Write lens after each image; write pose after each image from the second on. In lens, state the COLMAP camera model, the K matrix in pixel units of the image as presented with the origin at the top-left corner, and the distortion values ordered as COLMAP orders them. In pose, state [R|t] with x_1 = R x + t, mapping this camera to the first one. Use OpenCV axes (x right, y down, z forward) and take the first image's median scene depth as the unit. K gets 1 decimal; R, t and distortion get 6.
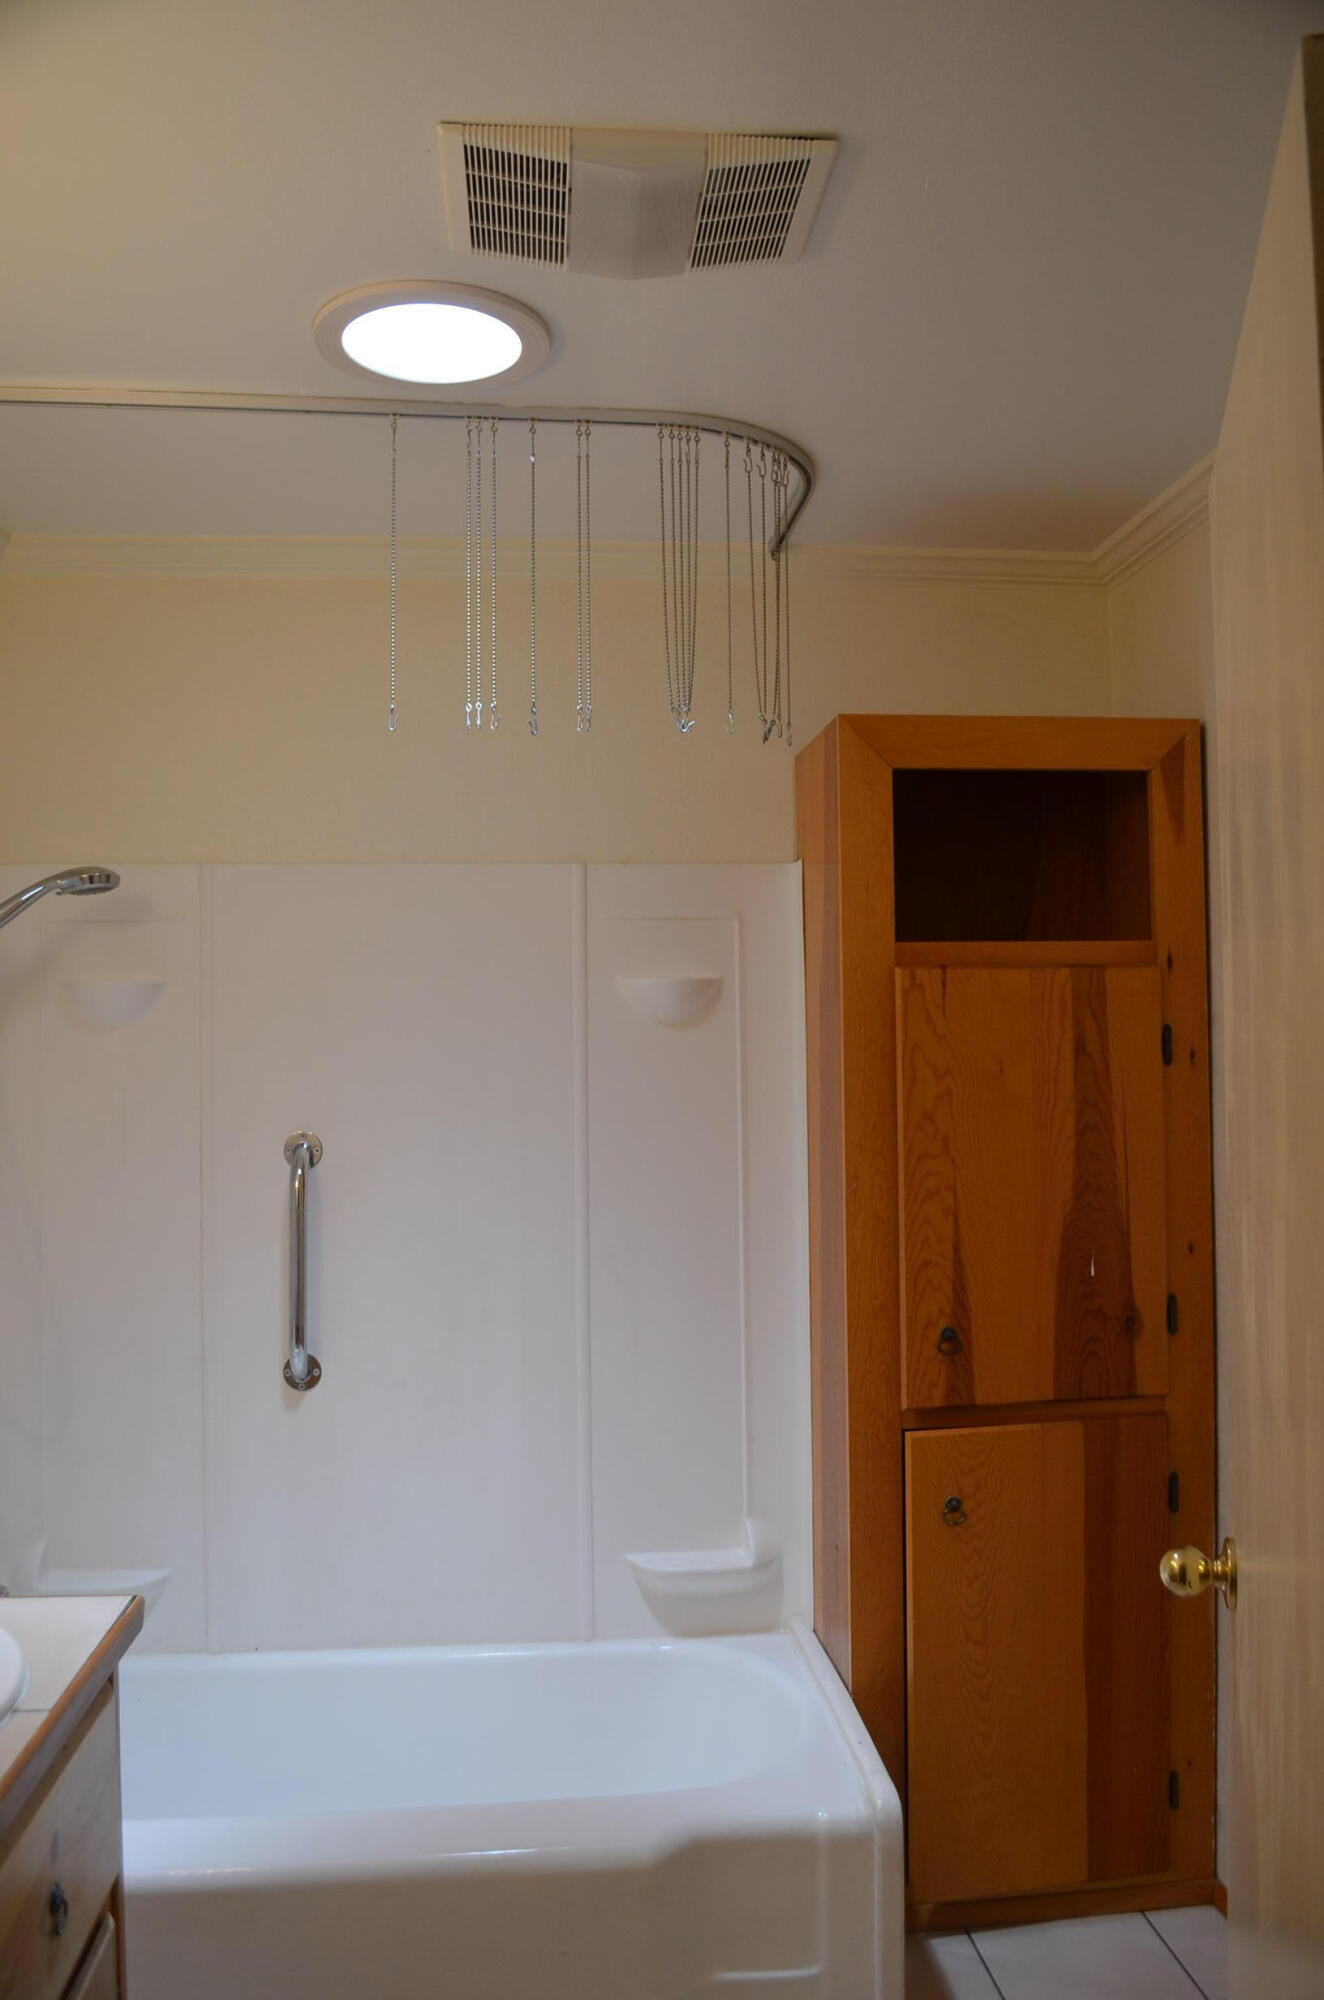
lens RADIAL K [[1576.2, 0, 658.8], [0, 1576.2, 1003.2], [0, 0, 1]] dist [-0.080078, 0.009574]
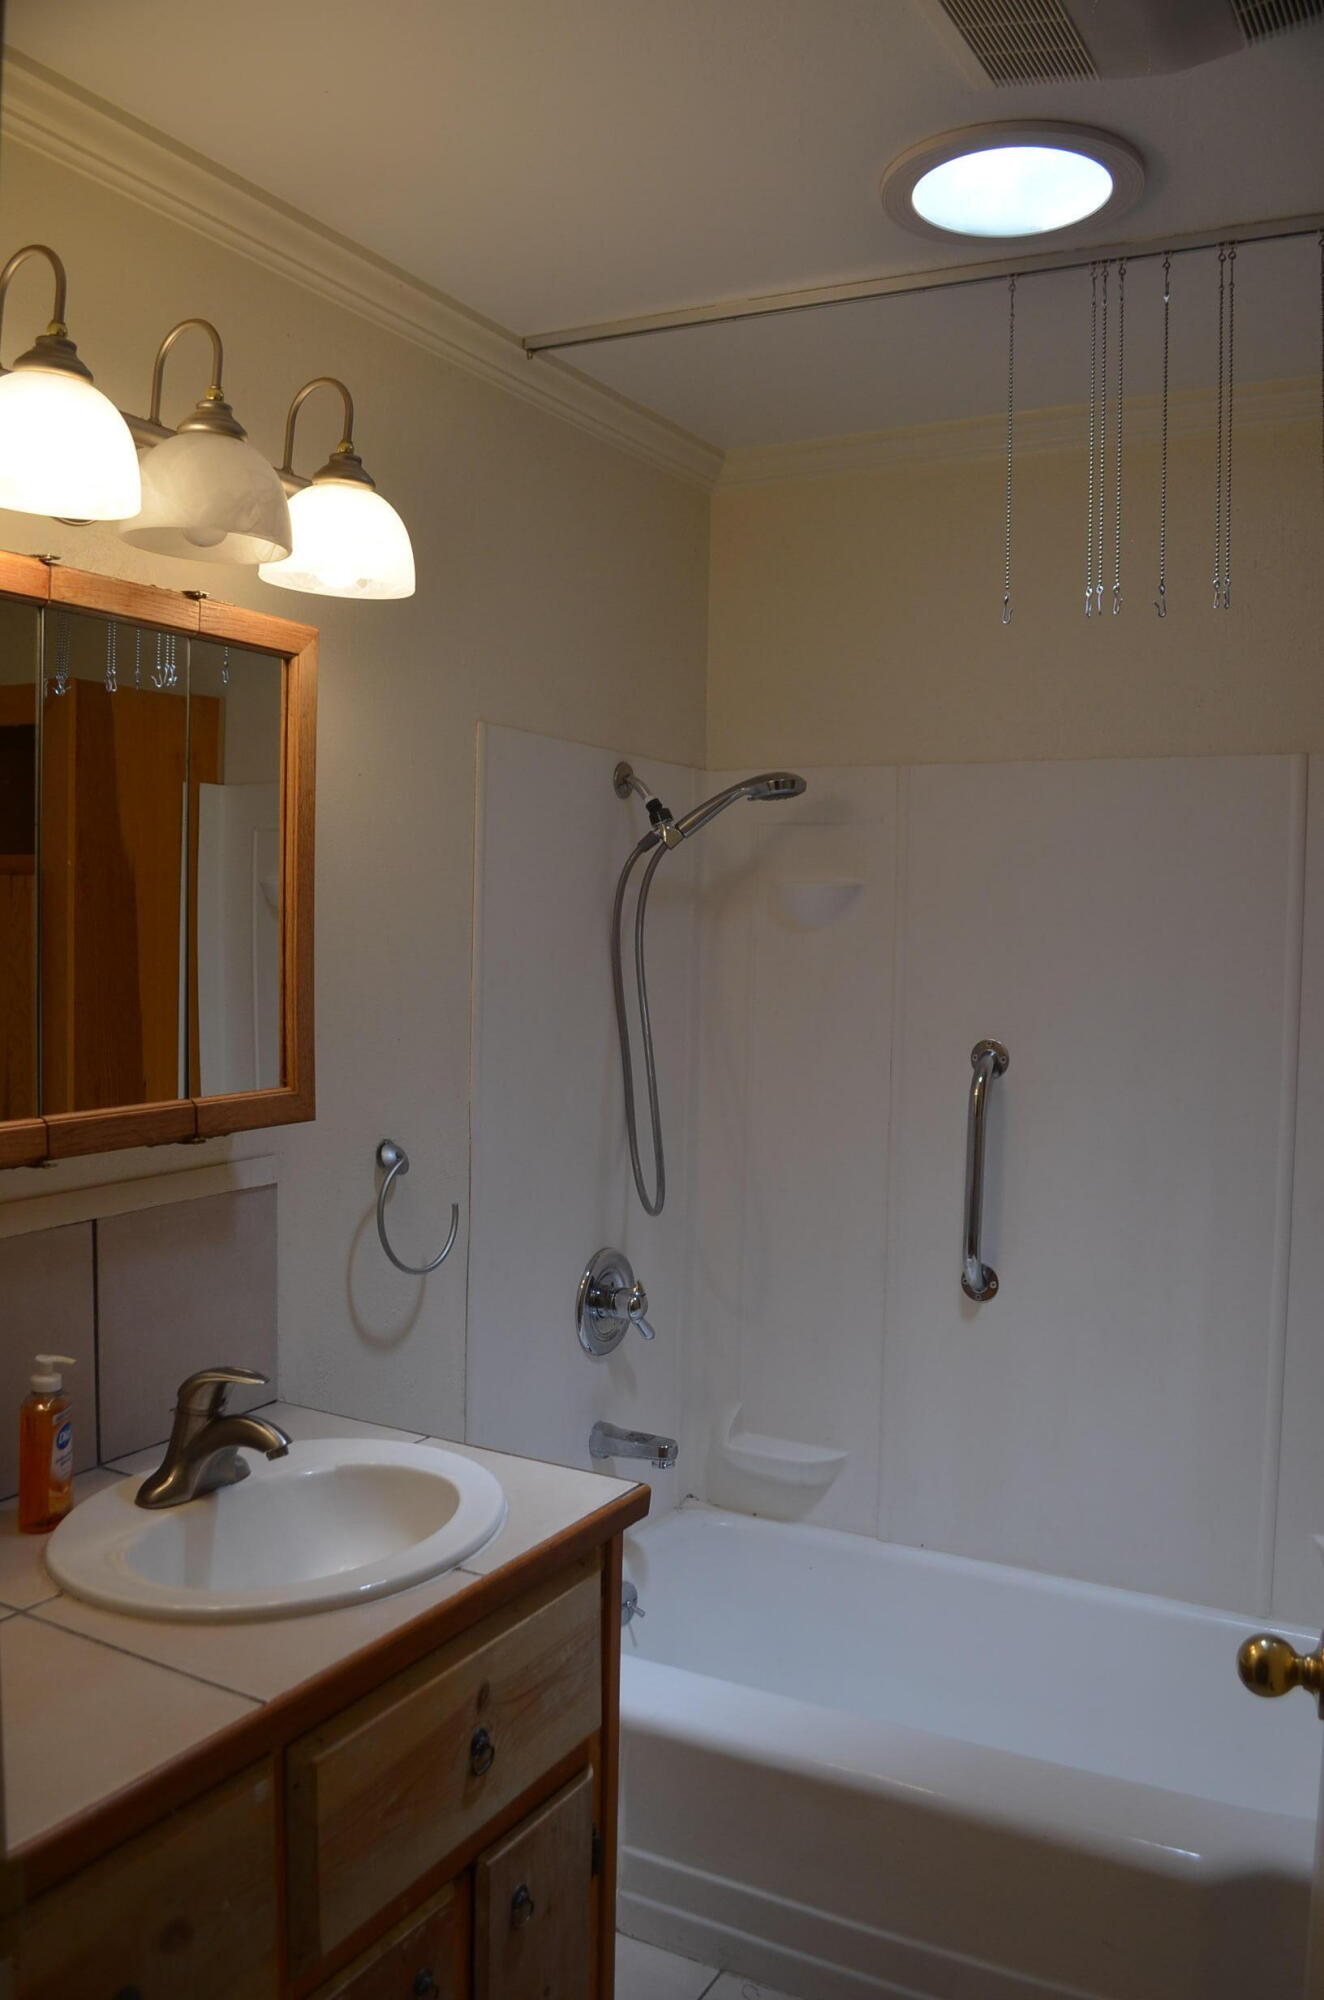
lens RADIAL K [[1576.2, 0, 661.6], [0, 1576.2, 1000.8], [0, 0, 1]] dist [-0.080078, 0.009574]
pose [[0.825517, 0.052727, -0.561909, 0.164074], [-0.007773, 0.996594, 0.082096, -0.021948], [0.564324, -0.063404, 0.823115, 0.092068]]
